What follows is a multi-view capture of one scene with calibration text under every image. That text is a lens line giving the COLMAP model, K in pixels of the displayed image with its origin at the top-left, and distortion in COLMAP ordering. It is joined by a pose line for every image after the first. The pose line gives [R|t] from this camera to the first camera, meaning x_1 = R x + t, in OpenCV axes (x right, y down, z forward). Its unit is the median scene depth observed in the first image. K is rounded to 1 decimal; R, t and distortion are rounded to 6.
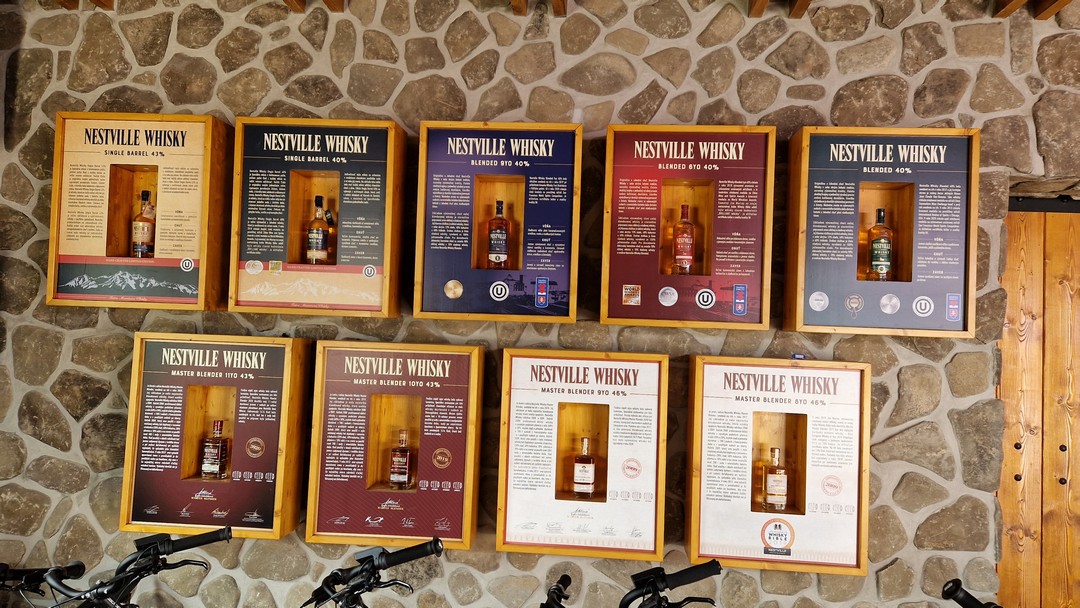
lens RADIAL K [[724.7, 0, 537.8], [0, 724.7, 303.7], [0, 0, 1]] dist [0.028633, -0.018297]
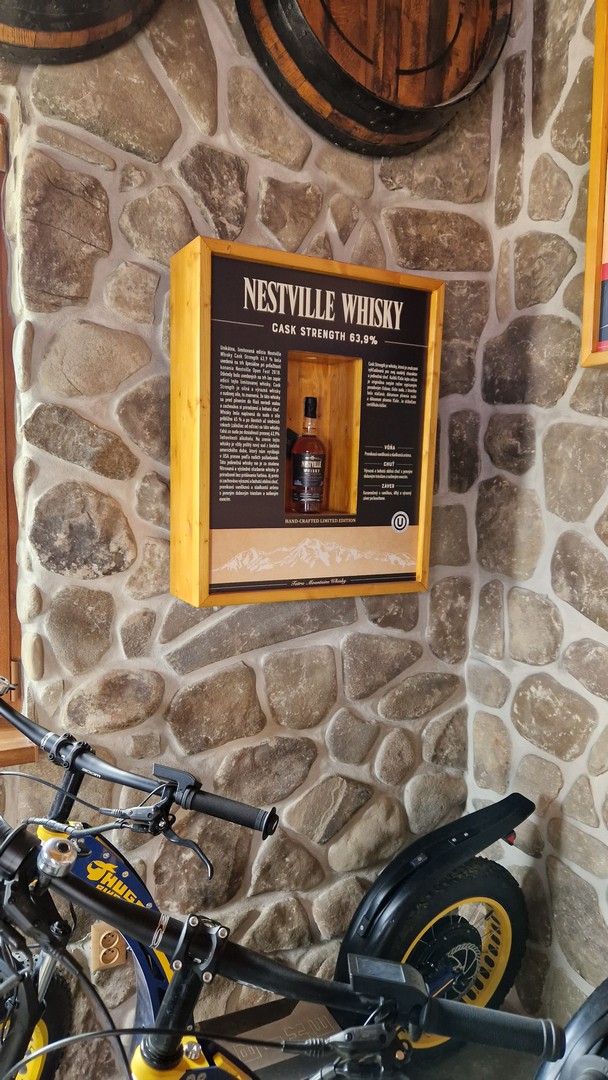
lens RADIAL K [[724.7, 0, 300.2], [0, 724.7, 540.4], [0, 0, 1]] dist [0.028633, -0.018297]
pose [[0.525923, 0.044665, -0.849359, -0.295183], [0.031384, 0.996921, 0.071858, 0.077081], [0.849953, -0.064448, 0.522902, 0.493610]]
